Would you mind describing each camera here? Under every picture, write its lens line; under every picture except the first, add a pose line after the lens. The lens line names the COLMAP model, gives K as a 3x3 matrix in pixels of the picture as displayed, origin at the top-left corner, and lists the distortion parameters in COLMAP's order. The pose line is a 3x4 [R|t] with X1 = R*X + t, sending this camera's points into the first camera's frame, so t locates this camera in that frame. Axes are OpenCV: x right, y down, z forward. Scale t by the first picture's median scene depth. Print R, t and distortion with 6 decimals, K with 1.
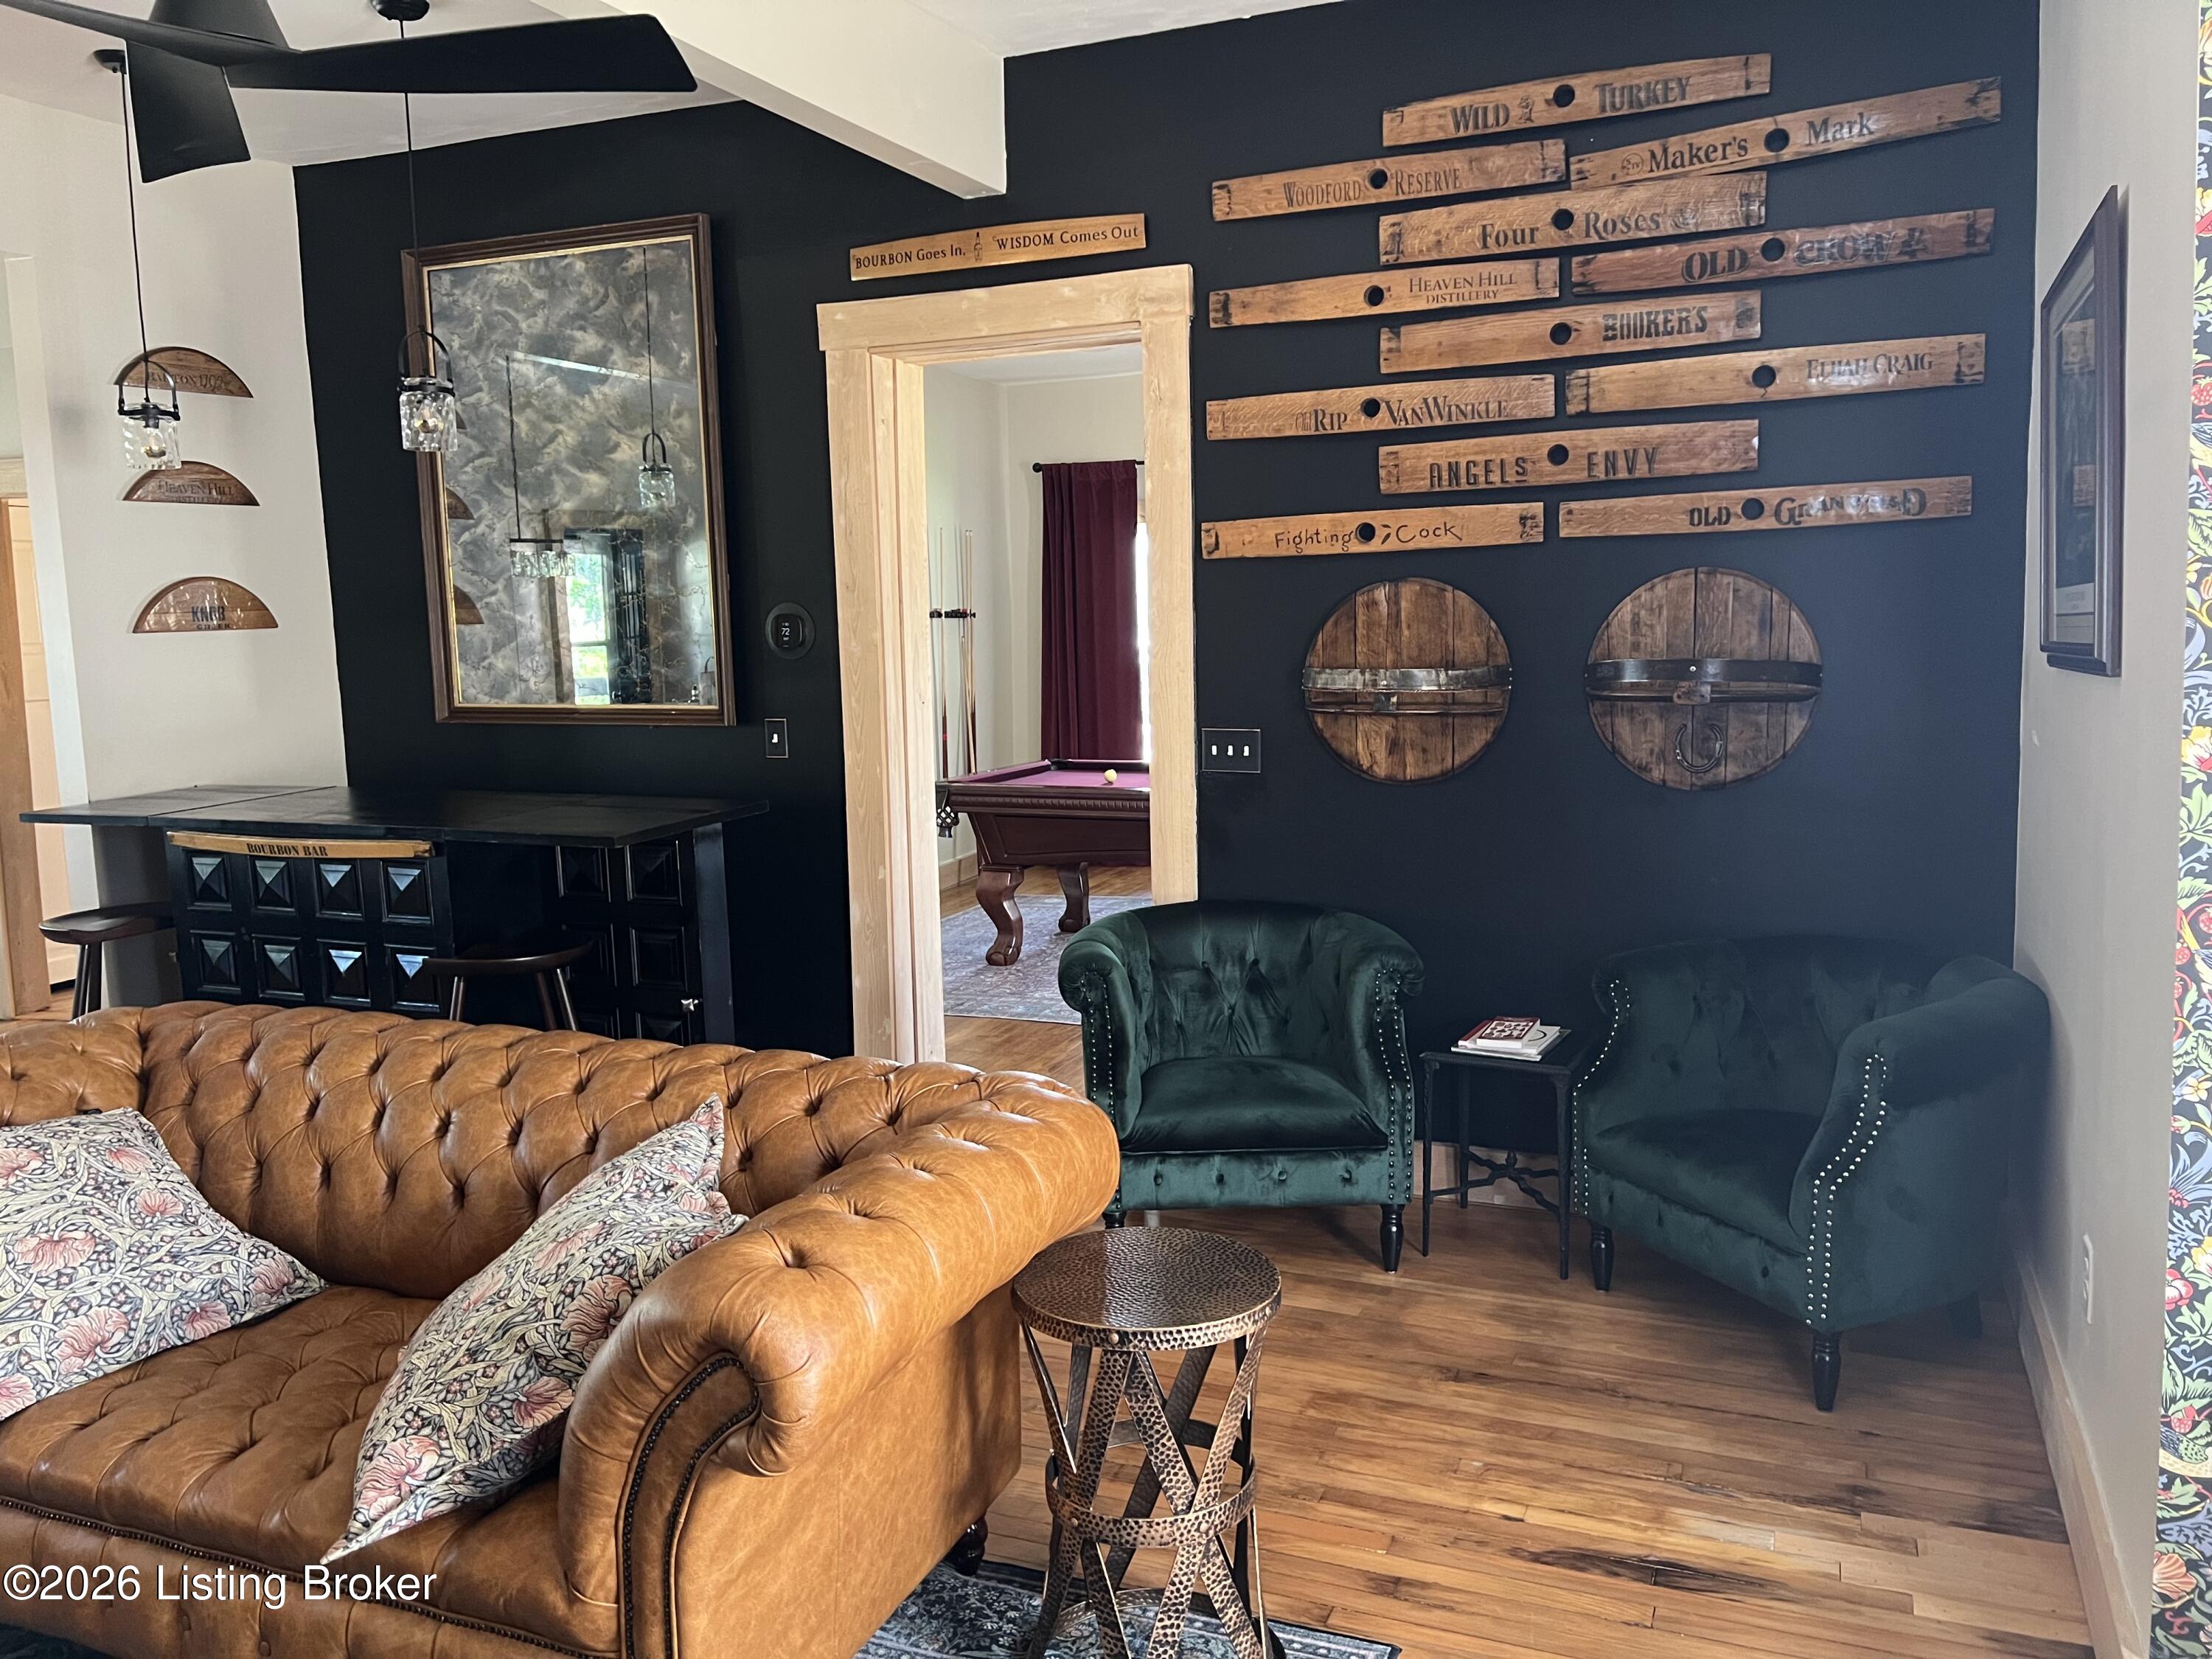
lens RADIAL K [[1676.2, 0, 1114.2], [0, 1676.2, 815.1], [0, 0, 1]] dist [0.060813, -0.062666]
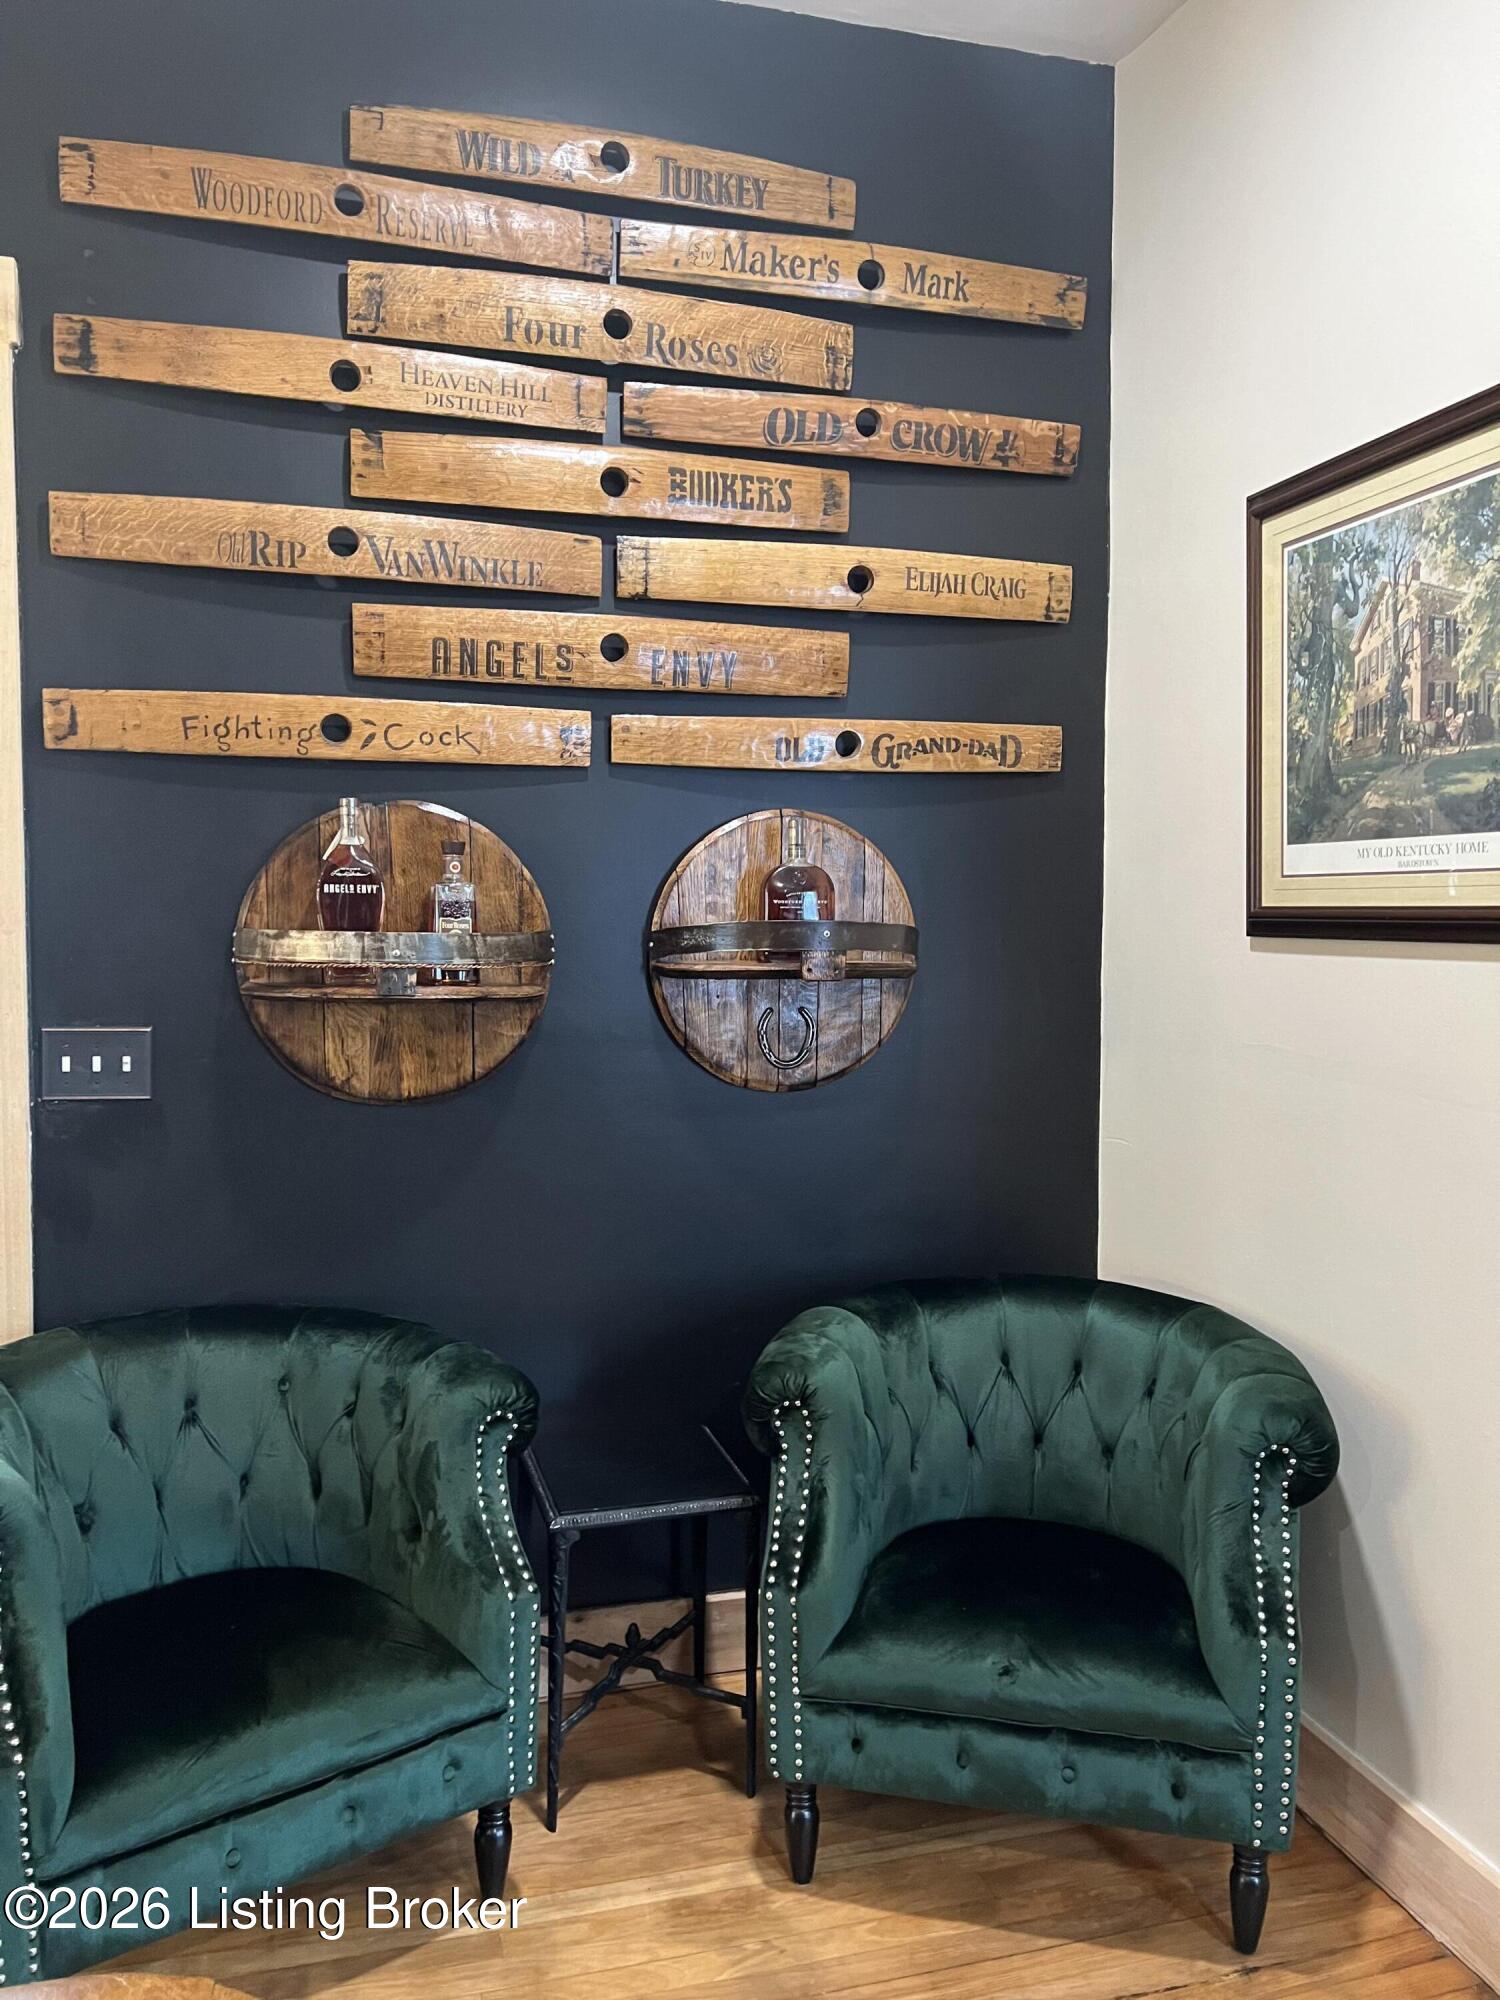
lens RADIAL K [[1515.6, 0, 769.1], [0, 1515.6, 1006.8], [0, 0, 1]] dist [0.060813, -0.062666]
pose [[0.783688, -0.012793, 0.621023, -0.094937], [0.040788, 0.998690, -0.030899, -0.034002], [-0.619814, 0.049546, 0.783183, 0.443466]]
